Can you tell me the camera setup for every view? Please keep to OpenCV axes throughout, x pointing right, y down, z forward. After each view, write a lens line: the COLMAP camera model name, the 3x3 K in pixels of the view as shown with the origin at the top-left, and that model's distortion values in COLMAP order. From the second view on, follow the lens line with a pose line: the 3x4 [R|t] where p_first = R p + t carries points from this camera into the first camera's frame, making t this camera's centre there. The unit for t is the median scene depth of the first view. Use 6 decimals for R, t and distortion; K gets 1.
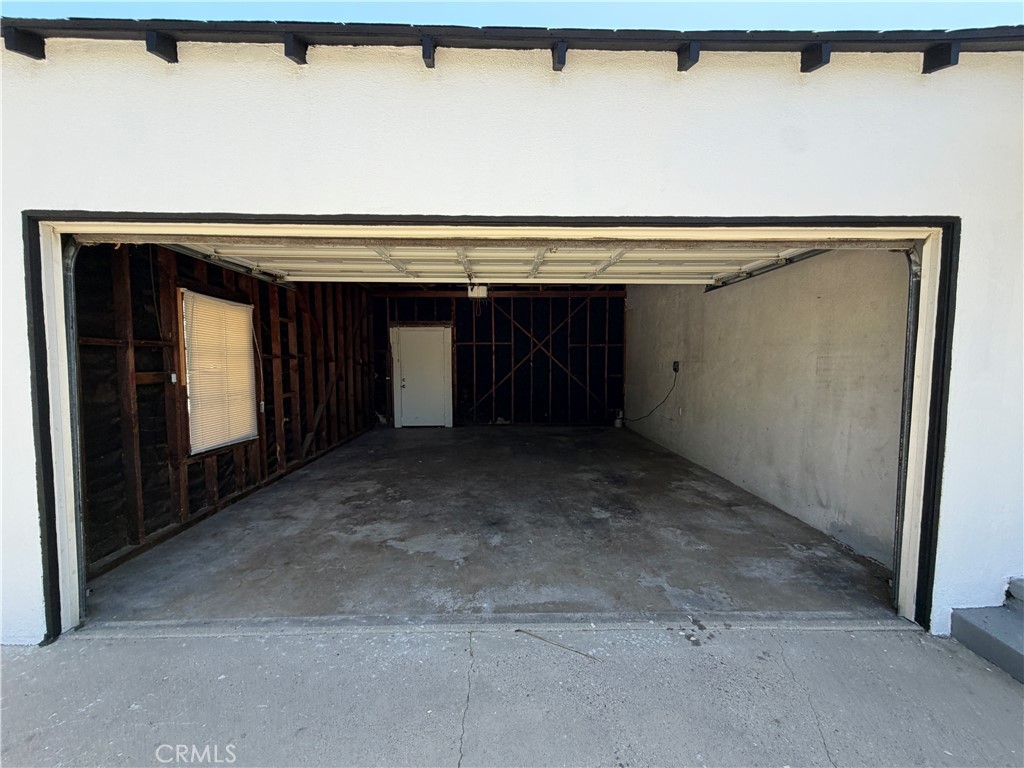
lens RADIAL K [[406.7, 0, 512.8], [0, 406.7, 385.4], [0, 0, 1]] dist [-0.000052, -0.000207]
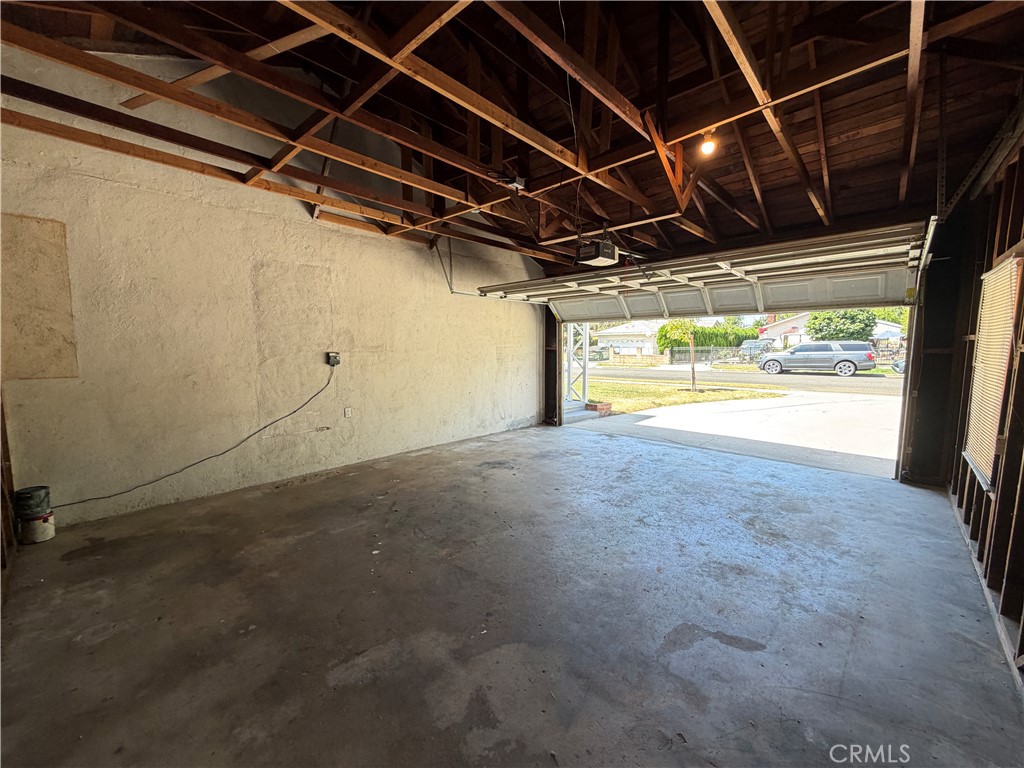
lens RADIAL K [[406.7, 0, 511.1], [0, 406.7, 388.1], [0, 0, 1]] dist [-0.000052, -0.000207]
pose [[-0.714888, -0.072511, 0.695469, -0.595561], [0.039883, 0.988761, 0.144086, -0.136248], [-0.698100, 0.130743, -0.703962, 2.024695]]
